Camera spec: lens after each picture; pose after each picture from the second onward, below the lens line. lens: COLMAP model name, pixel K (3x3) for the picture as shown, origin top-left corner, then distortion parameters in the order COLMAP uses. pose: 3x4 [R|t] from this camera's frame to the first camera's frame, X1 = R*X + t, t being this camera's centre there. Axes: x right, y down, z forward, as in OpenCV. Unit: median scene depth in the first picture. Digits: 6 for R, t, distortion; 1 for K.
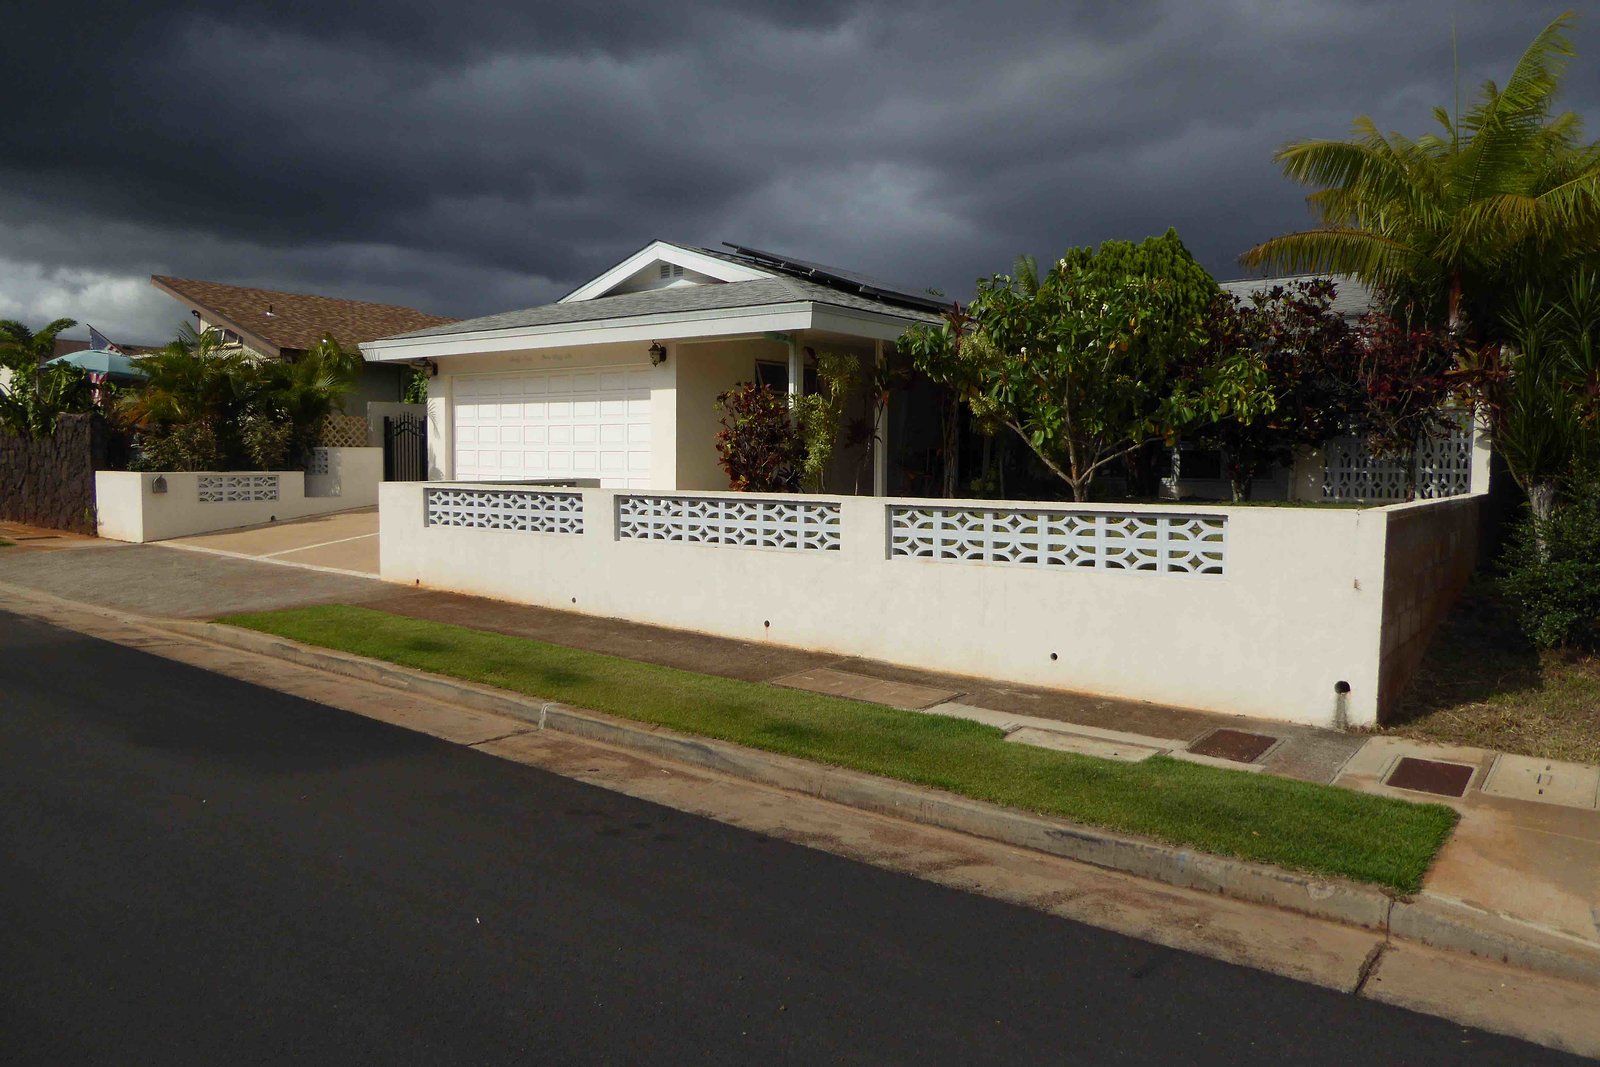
lens RADIAL K [[1134.6, 0, 800.0], [0, 1134.6, 533.5], [0, 0, 1]] dist [-0.011553, -0.002747]
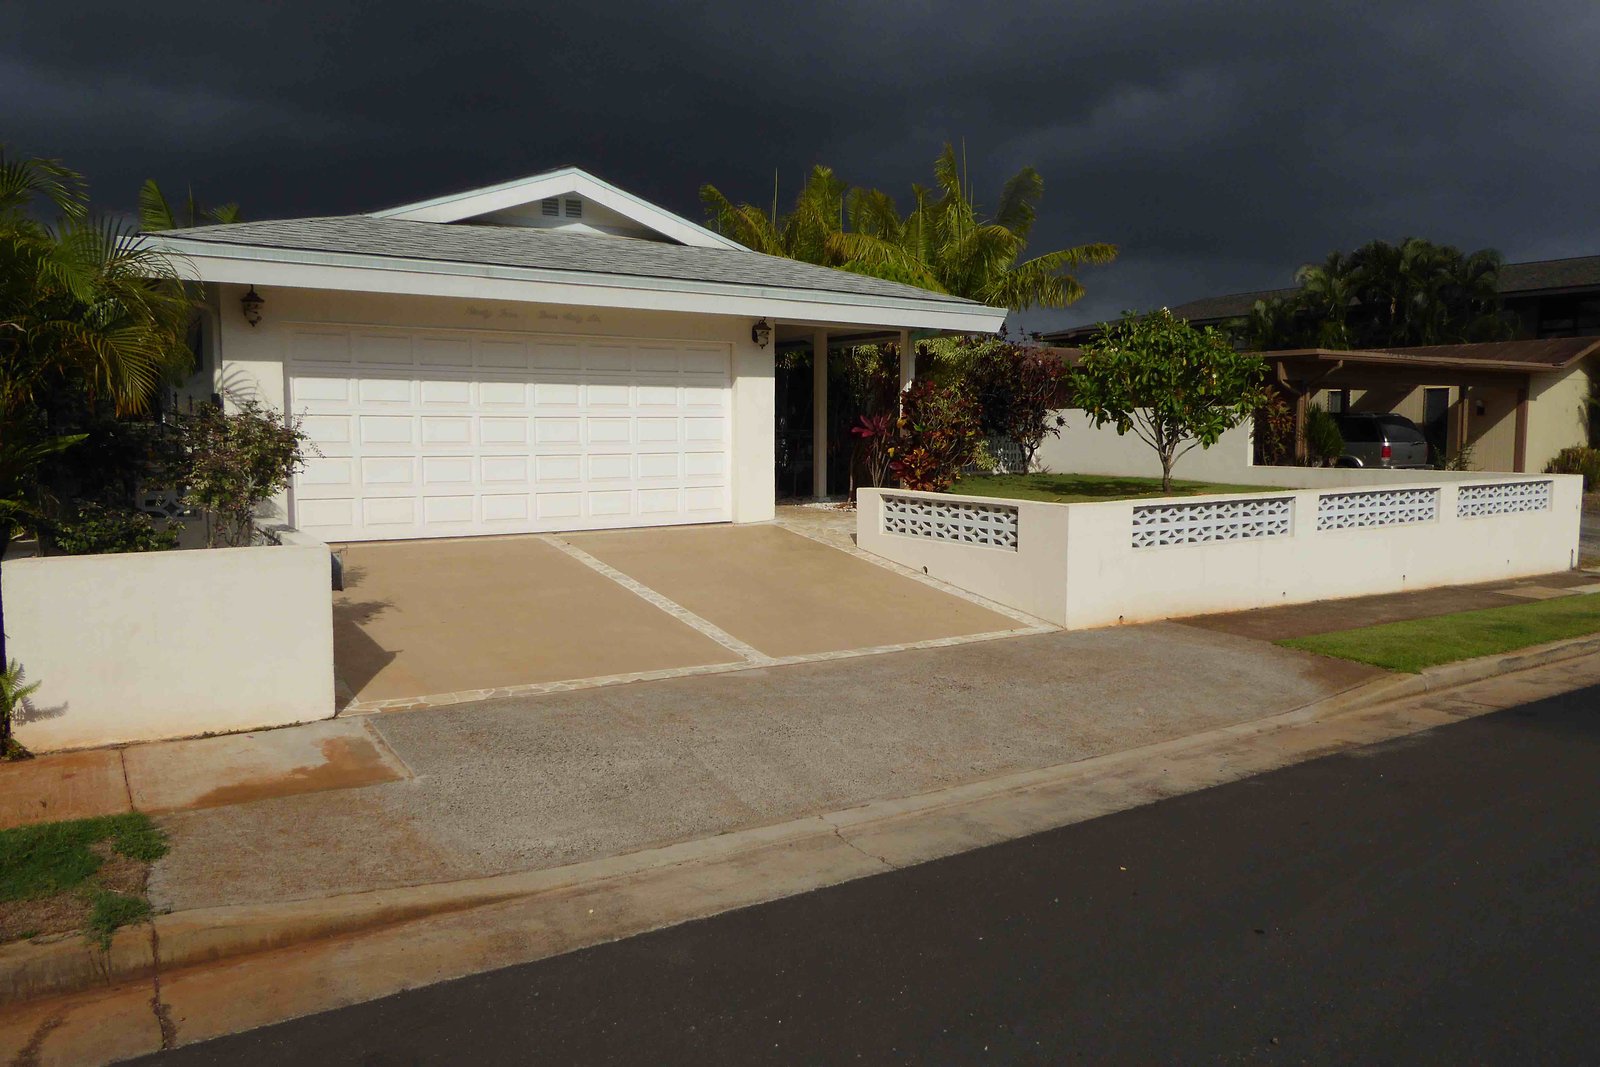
lens RADIAL K [[1134.6, 0, 800.0], [0, 1134.6, 533.5], [0, 0, 1]] dist [-0.011553, -0.002747]
pose [[0.326894, -0.097371, 0.940031, -0.917809], [0.068464, 0.994505, 0.079205, -0.078768], [-0.942578, 0.038466, 0.331764, 0.719086]]
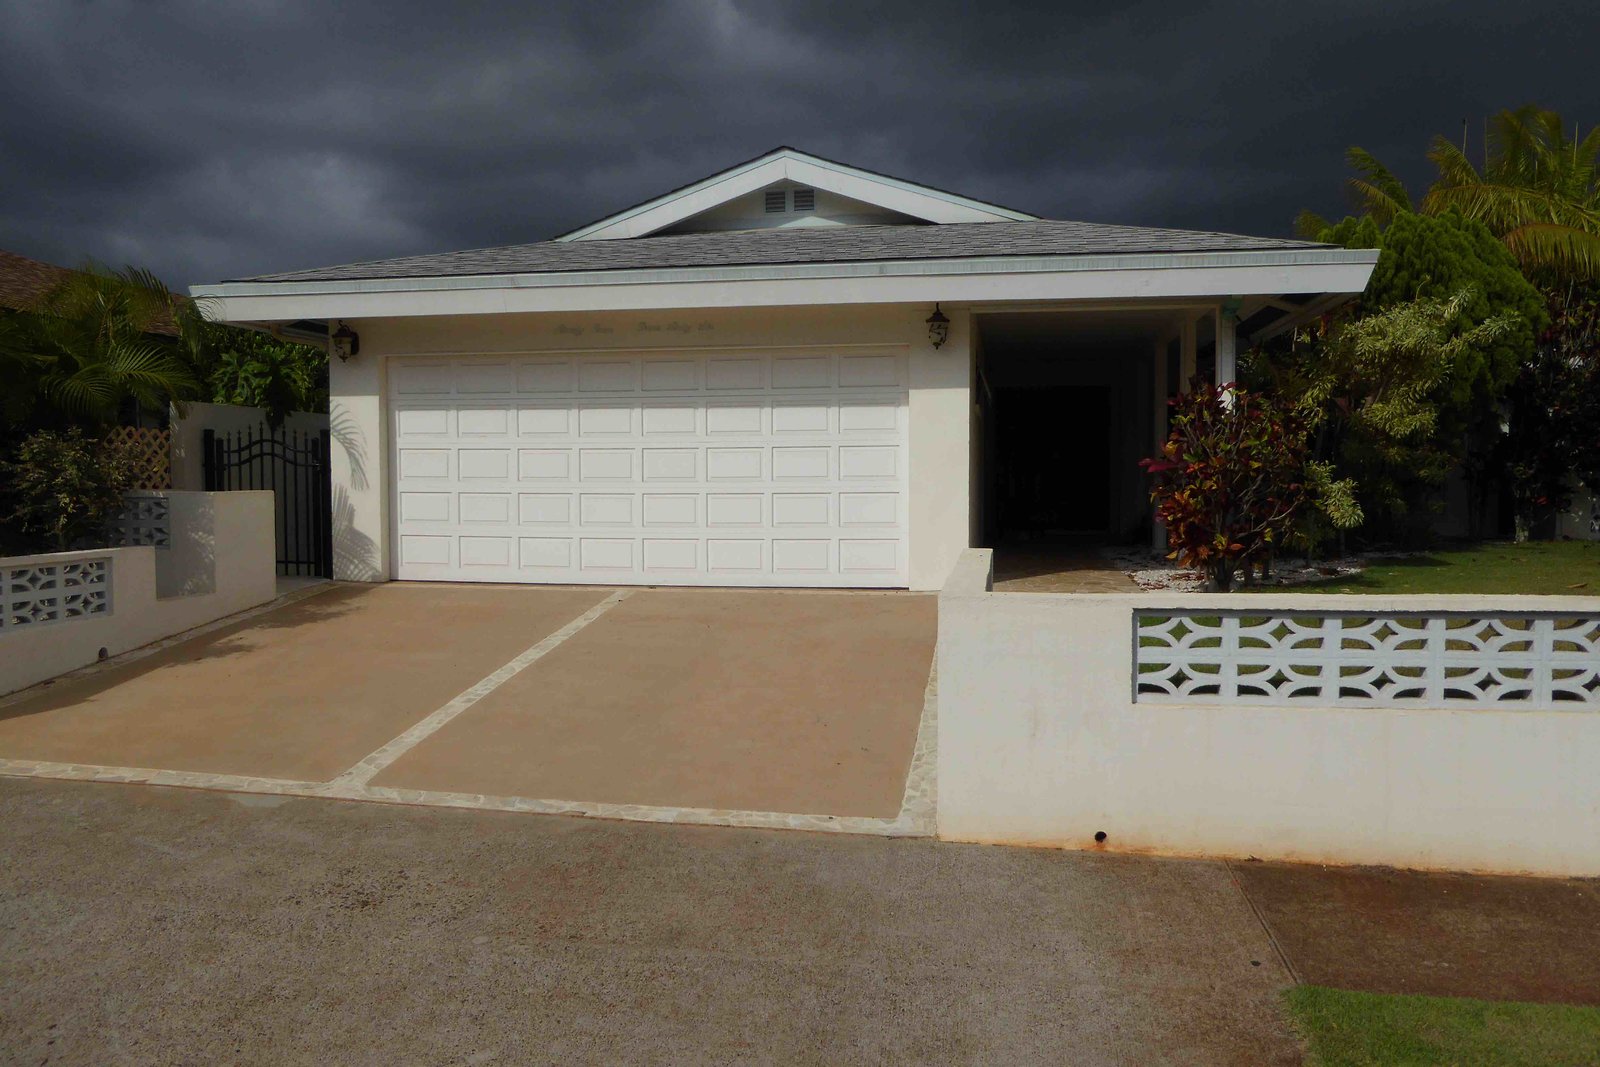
lens RADIAL K [[1134.6, 0, 800.0], [0, 1134.6, 533.5], [0, 0, 1]] dist [-0.011553, -0.002747]
pose [[0.884667, -0.034863, 0.464918, -0.474713], [0.042423, 0.999083, -0.005806, -0.052290], [-0.464289, 0.024859, 0.885335, 0.524973]]
